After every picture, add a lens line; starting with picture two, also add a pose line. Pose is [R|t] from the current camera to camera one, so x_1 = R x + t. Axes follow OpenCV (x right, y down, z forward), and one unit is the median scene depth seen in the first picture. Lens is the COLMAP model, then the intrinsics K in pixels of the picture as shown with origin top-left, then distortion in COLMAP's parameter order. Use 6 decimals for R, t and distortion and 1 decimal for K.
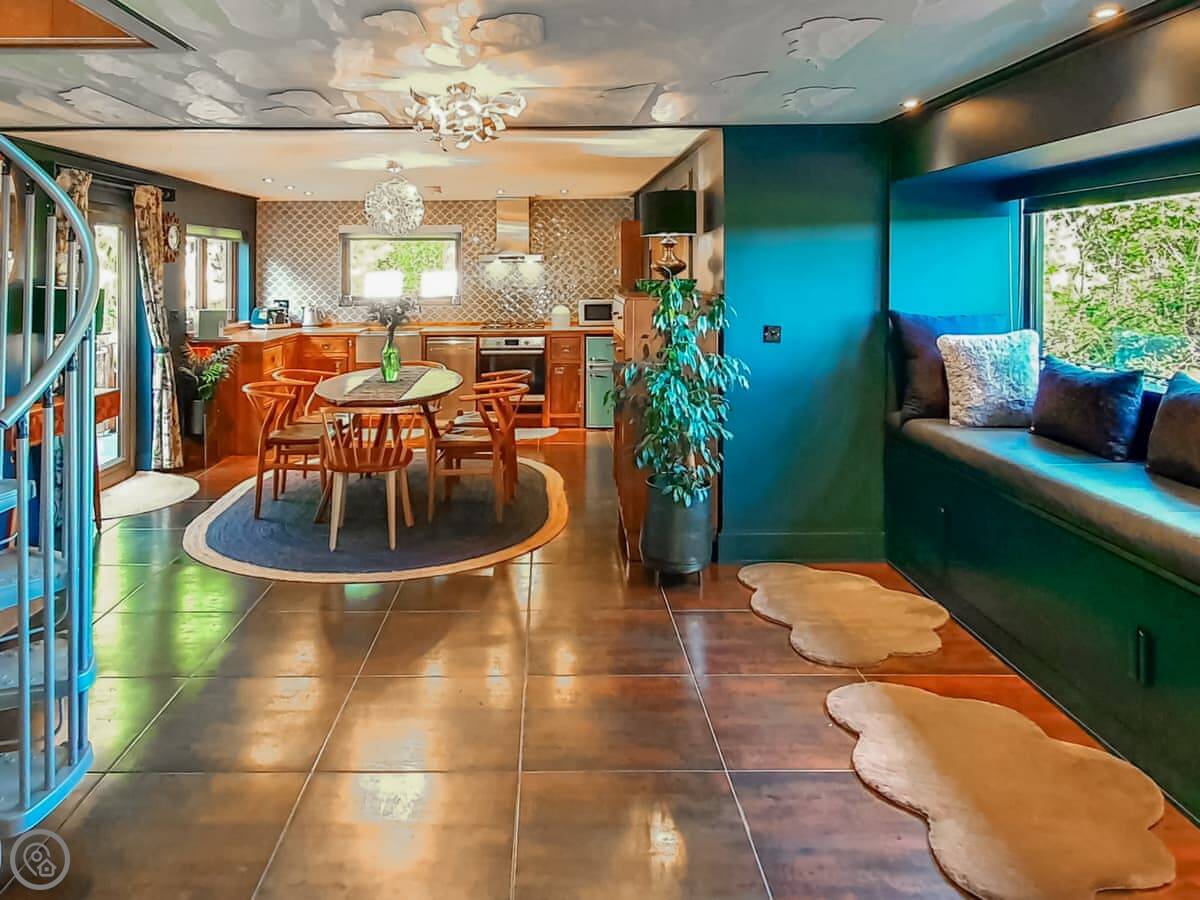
lens RADIAL K [[1004.3, 0, 600.0], [0, 1004.3, 450.0], [0, 0, 1]] dist [-0.013643, -0.014877]
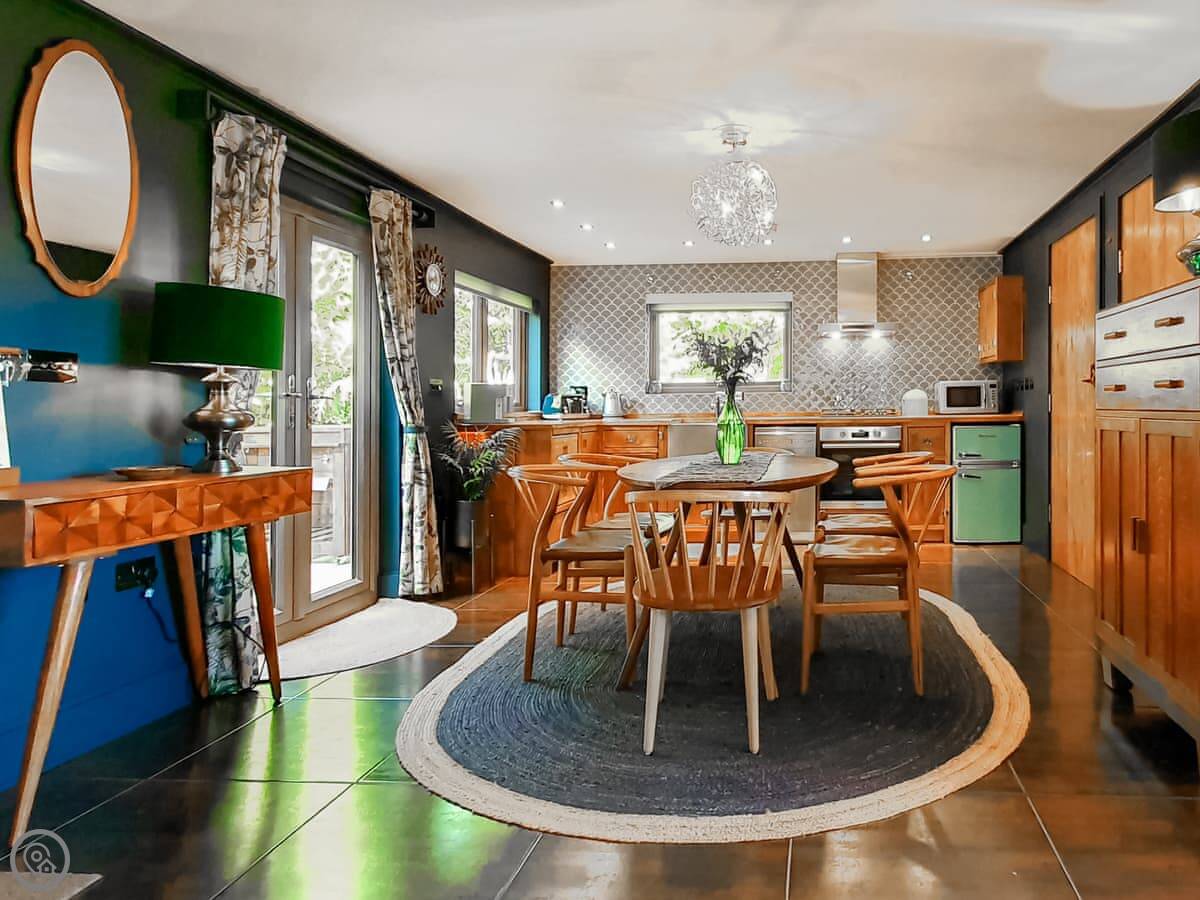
lens RADIAL K [[1004.3, 0, 600.0], [0, 1004.3, 450.0], [0, 0, 1]] dist [-0.013643, -0.014877]
pose [[0.957142, -0.029399, -0.288123, -0.096618], [-0.005515, 0.992804, -0.119624, 0.000820], [0.289567, 0.116086, 0.950092, 0.337349]]
